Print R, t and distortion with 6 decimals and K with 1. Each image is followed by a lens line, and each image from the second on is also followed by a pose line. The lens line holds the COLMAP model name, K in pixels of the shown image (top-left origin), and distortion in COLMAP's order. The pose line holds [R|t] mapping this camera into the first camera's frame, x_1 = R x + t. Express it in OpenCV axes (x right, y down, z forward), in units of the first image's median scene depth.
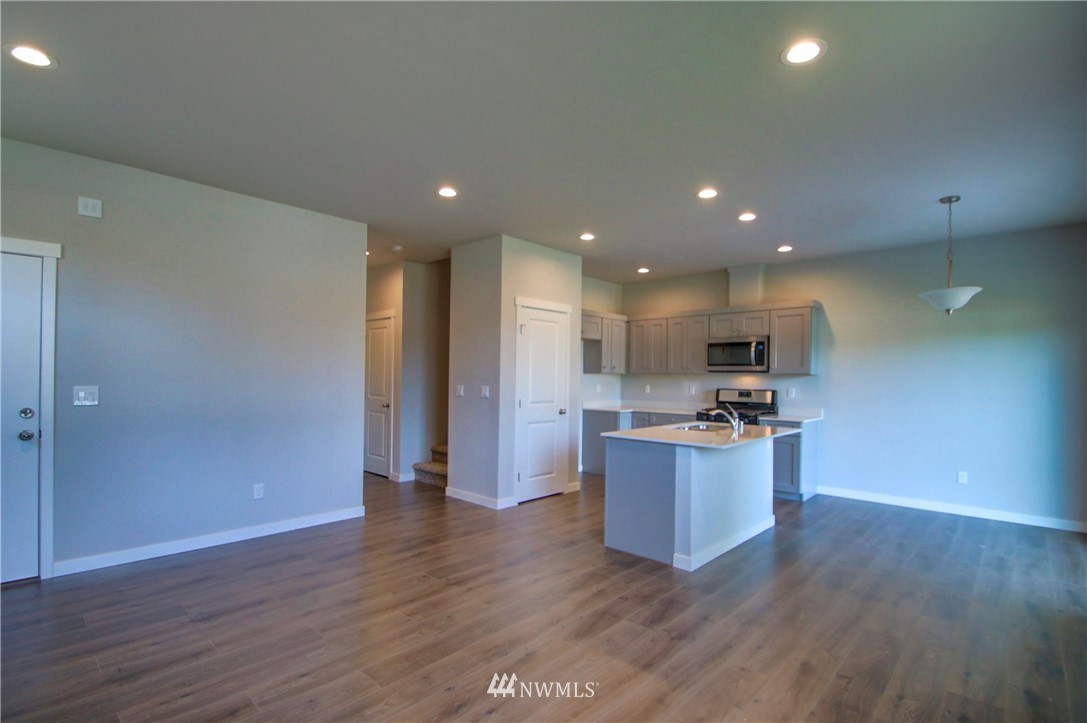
lens RADIAL K [[519.3, 0, 544.2], [0, 519.3, 384.2], [0, 0, 1]] dist [0.001544, -0.008272]
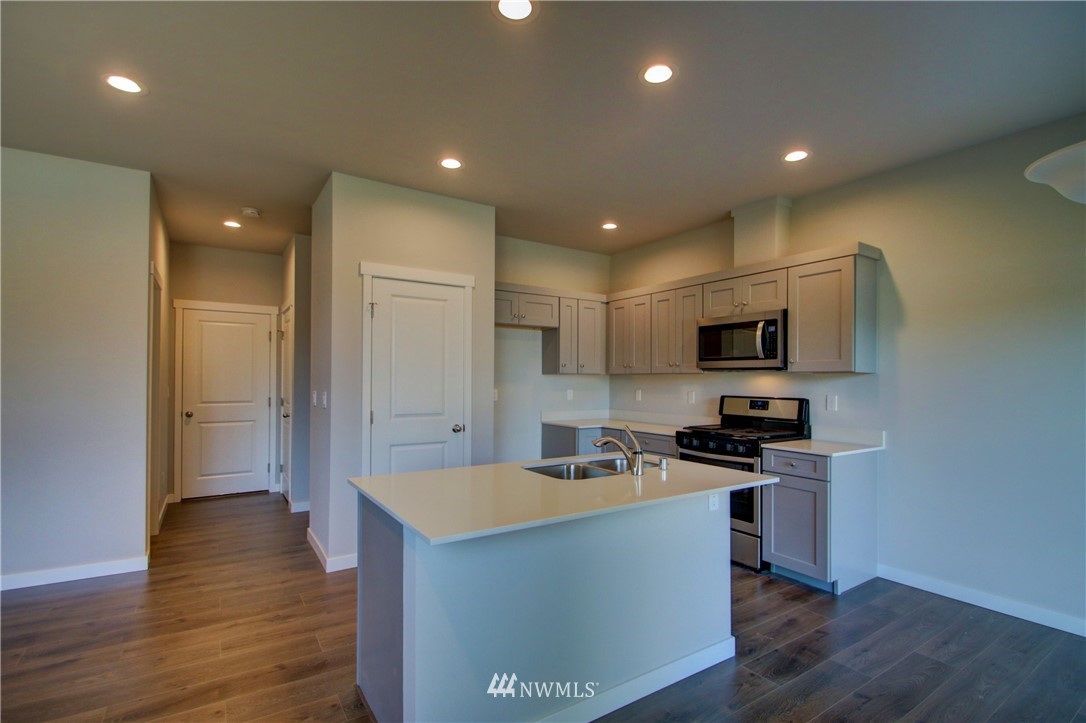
lens RADIAL K [[518.8, 0, 538.1], [0, 518.8, 379.1], [0, 0, 1]] dist [0.001544, -0.008272]
pose [[0.971709, -0.005645, -0.236115, 0.293415], [0.001511, 0.999842, -0.017687, -0.001222], [0.236177, 0.016830, 0.971564, 0.340185]]
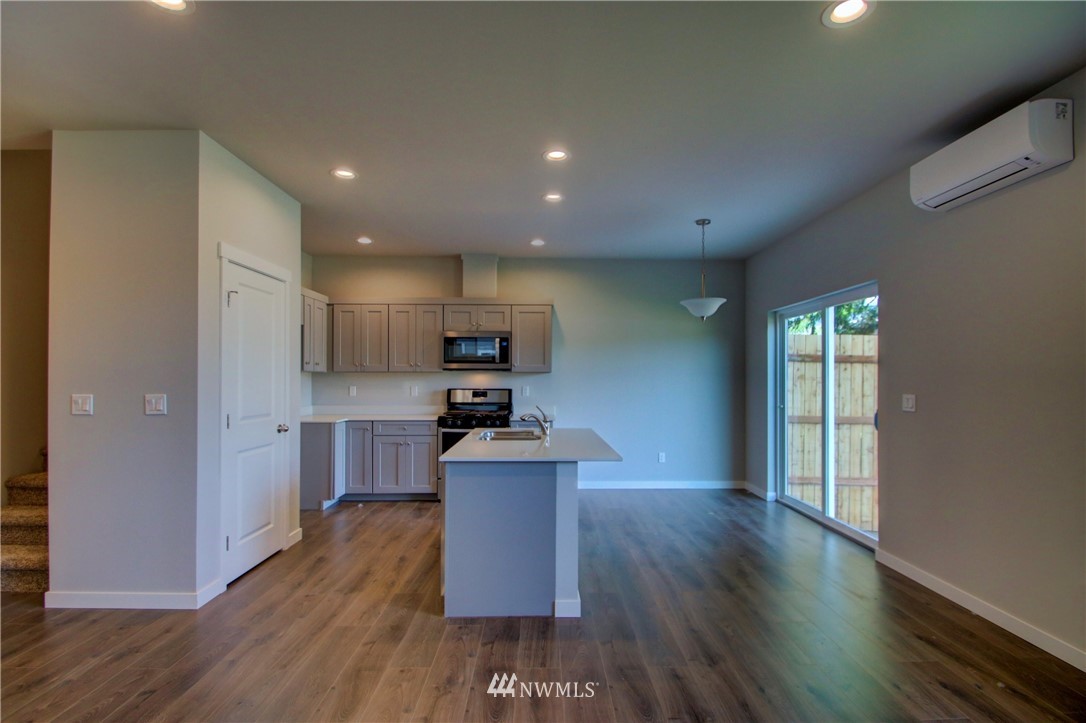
lens RADIAL K [[518.8, 0, 561.1], [0, 518.8, 381.0], [0, 0, 1]] dist [0.001544, -0.008272]
pose [[0.704432, -0.013175, 0.709649, -0.178728], [0.015352, 0.999877, 0.003325, -0.004935], [-0.709605, 0.008552, 0.704548, 0.265250]]
